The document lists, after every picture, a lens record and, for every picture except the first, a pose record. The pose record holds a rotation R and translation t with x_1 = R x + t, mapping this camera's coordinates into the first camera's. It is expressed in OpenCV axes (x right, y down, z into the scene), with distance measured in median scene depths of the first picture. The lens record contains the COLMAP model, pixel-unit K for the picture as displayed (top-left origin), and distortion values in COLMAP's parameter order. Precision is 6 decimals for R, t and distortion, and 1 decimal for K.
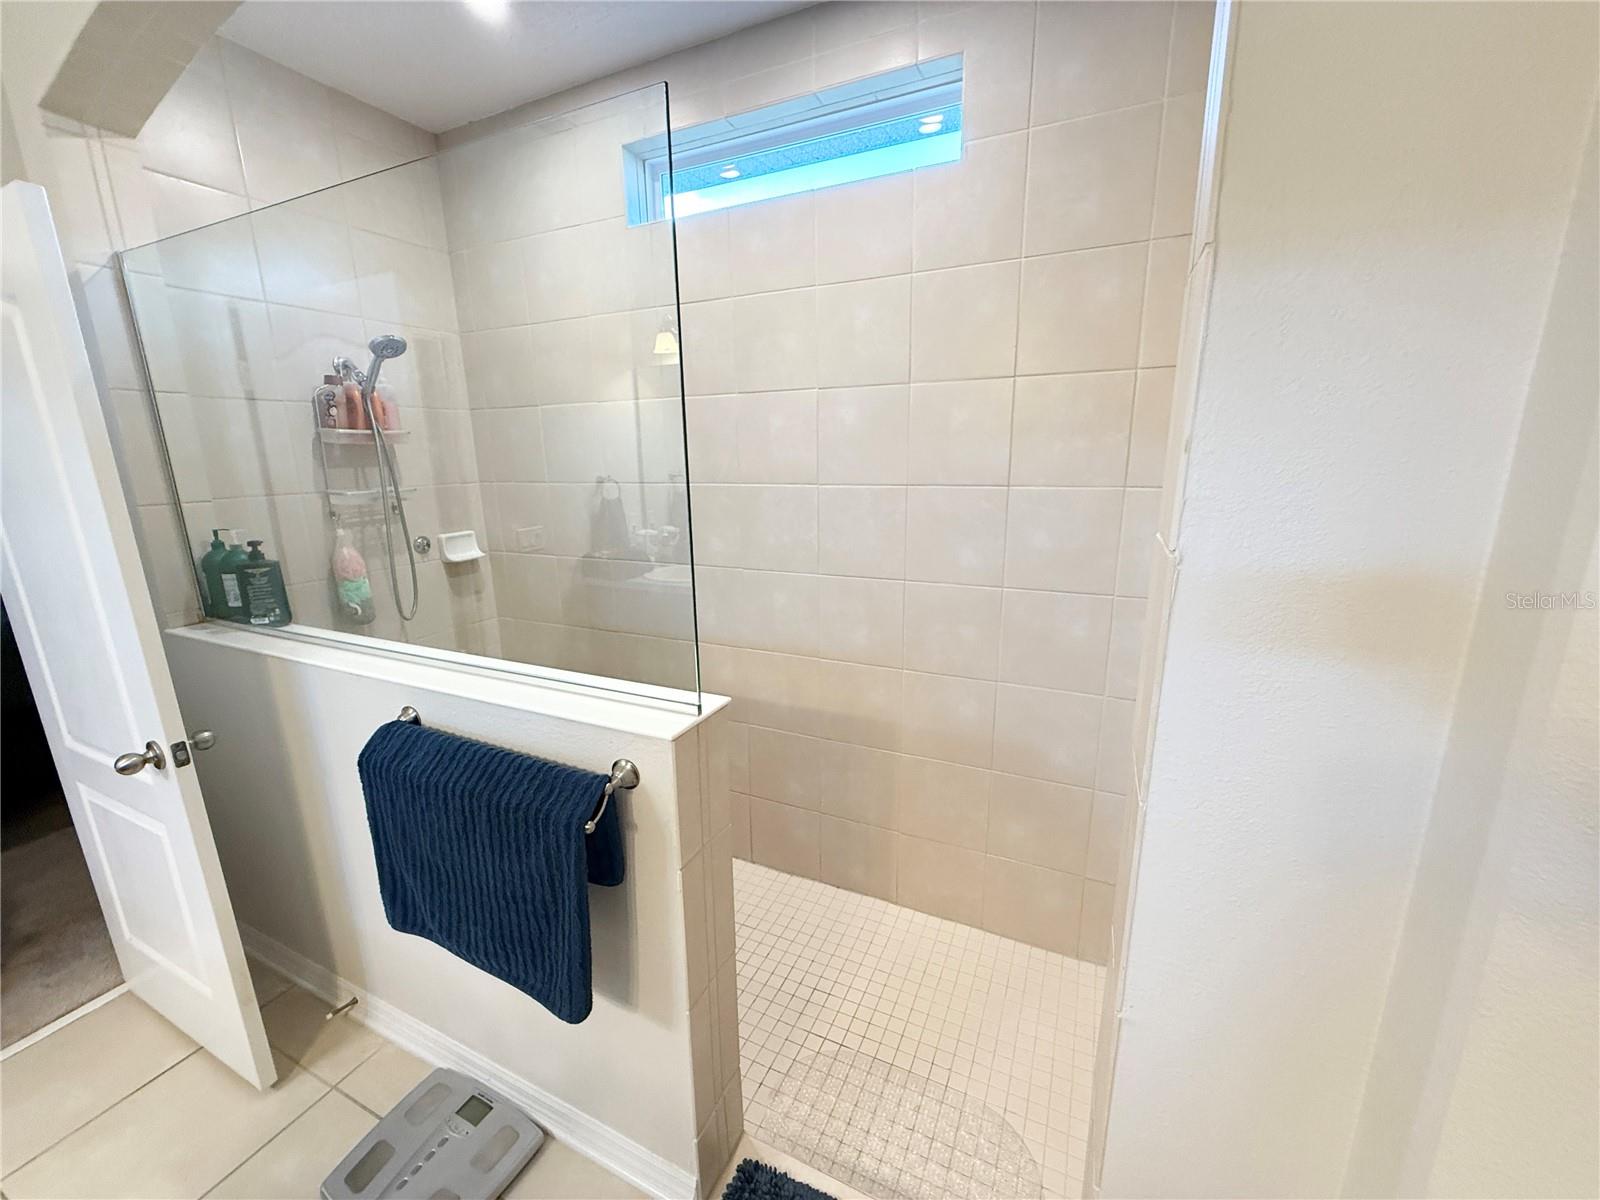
lens RADIAL K [[636.6, 0, 796.6], [0, 636.6, 598.6], [0, 0, 1]] dist [0.002352, -0.000511]
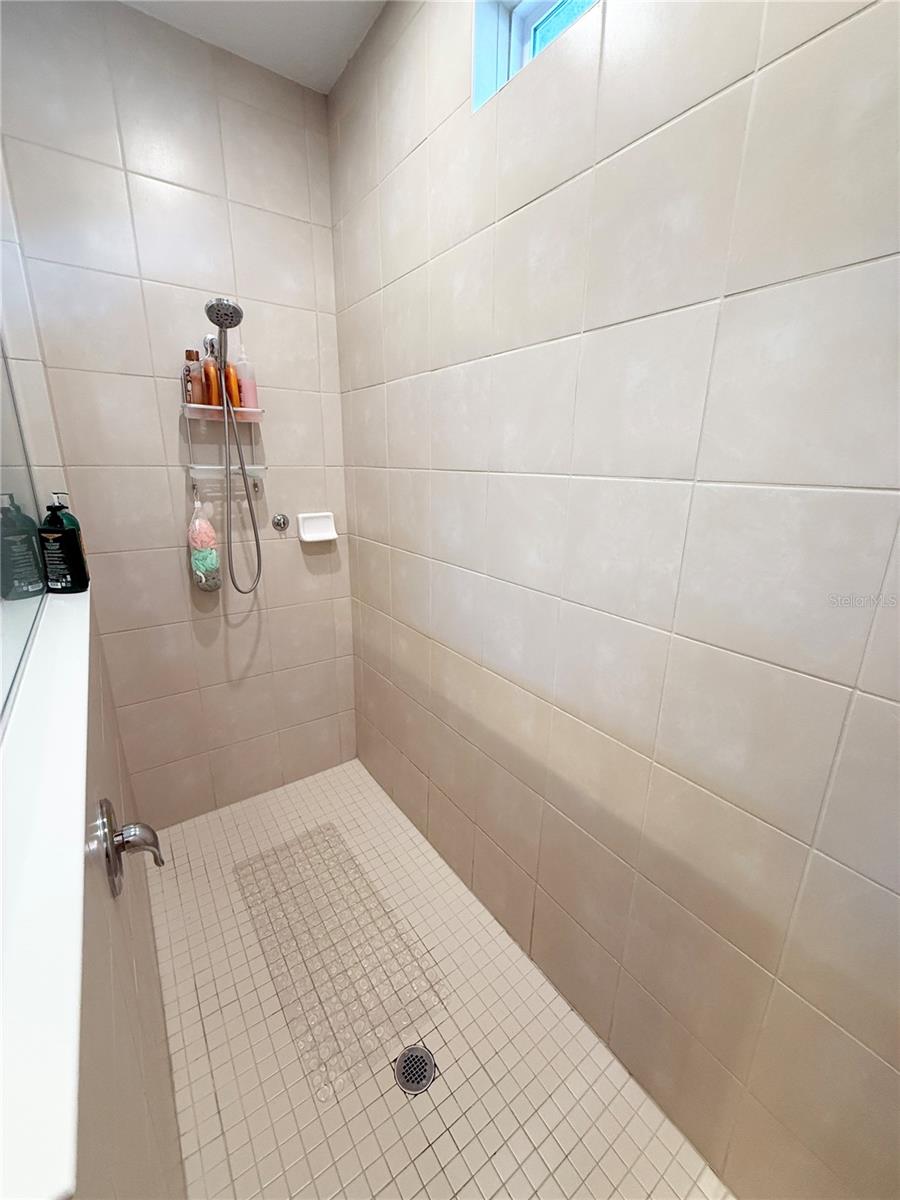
lens RADIAL K [[477.5, 0, 452.3], [0, 477.5, 597.0], [0, 0, 1]] dist [0.002352, -0.000511]
pose [[0.874659, 0.161631, -0.456998, 0.052218], [-0.138781, 0.986805, 0.083398, -0.076770], [0.464448, -0.009523, 0.885549, 0.483319]]
